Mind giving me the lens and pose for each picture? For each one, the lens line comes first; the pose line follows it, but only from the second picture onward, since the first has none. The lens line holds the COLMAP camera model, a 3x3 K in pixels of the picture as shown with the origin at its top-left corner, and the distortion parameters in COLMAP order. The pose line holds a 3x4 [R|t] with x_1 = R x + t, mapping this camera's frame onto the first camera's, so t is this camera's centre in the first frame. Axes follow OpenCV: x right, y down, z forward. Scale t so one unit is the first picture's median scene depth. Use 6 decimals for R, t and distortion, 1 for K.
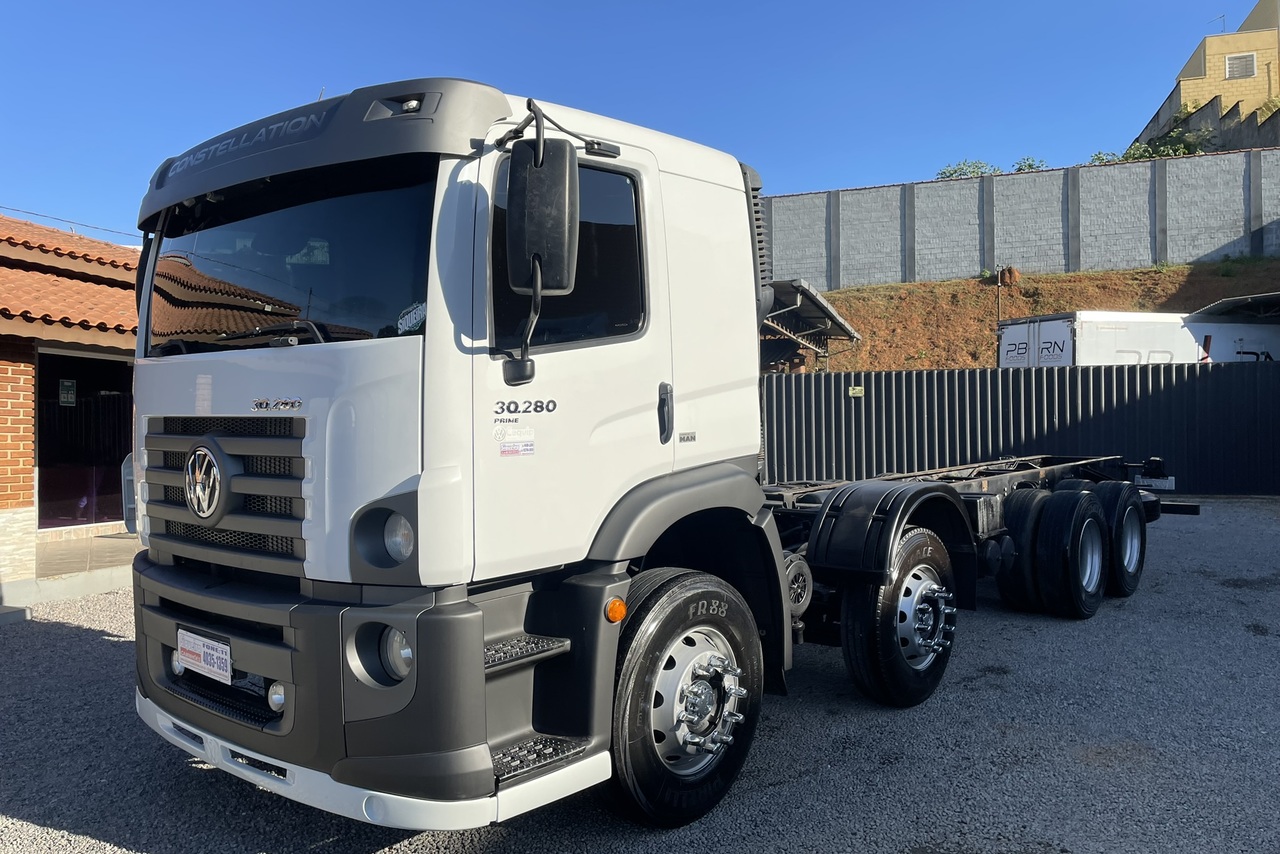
lens RADIAL K [[979.6, 0, 640.0], [0, 979.6, 427.0], [0, 0, 1]] dist [0.092917, -0.109370]
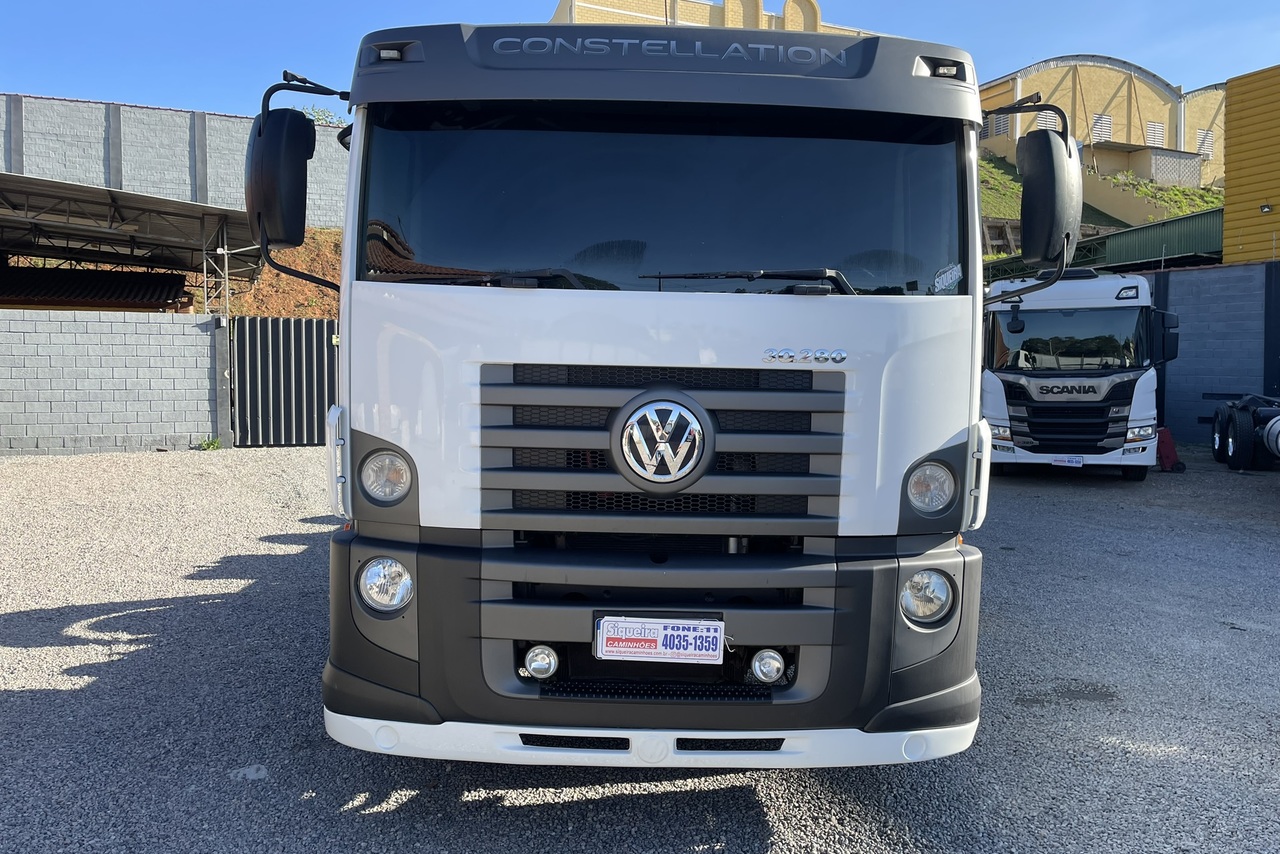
lens RADIAL K [[979.6, 0, 640.0], [0, 979.6, 427.0], [0, 0, 1]] dist [0.092917, -0.109370]
pose [[0.748637, -0.018756, 0.662715, -0.204297], [-0.015238, 0.998849, 0.045483, 0.000767], [-0.662805, -0.044149, 0.747490, 0.074741]]
